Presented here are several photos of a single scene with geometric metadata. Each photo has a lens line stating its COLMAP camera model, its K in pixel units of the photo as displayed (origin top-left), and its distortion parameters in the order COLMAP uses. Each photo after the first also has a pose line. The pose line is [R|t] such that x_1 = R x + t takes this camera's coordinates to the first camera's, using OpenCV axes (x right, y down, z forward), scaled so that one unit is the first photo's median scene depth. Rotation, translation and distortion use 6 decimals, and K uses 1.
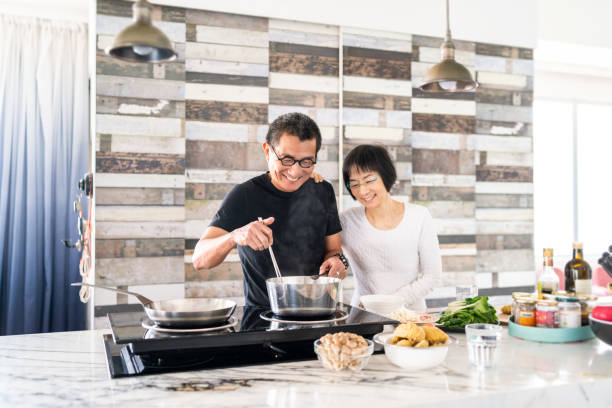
lens RADIAL K [[559.6, 0, 302.5], [0, 559.6, 204.1], [0, 0, 1]] dist [0.002469, 0.007732]
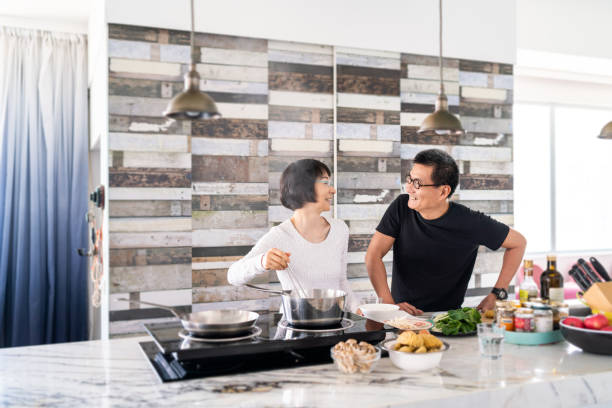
lens RADIAL K [[563.7, 0, 298.5], [0, 563.7, 202.6], [0, 0, 1]] dist [-0.003835, 0.011543]
pose [[0.999623, -0.005448, 0.026909, -0.034114], [0.005140, 0.999921, 0.011495, -0.034732], [-0.026970, -0.011353, 0.999572, -0.083782]]
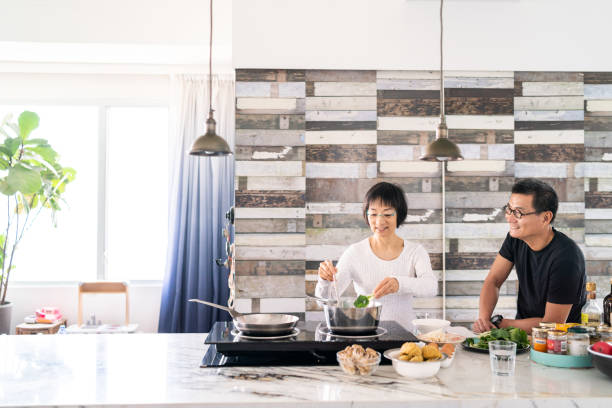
lens RADIAL K [[553.7, 0, 318.3], [0, 553.7, 208.0], [0, 0, 1]] dist [-0.003825, 0.016851]
pose [[0.957373, -0.007520, -0.288757, 0.160026], [0.004972, 0.999942, -0.009556, -0.039497], [0.288812, 0.007713, 0.957355, -0.131600]]
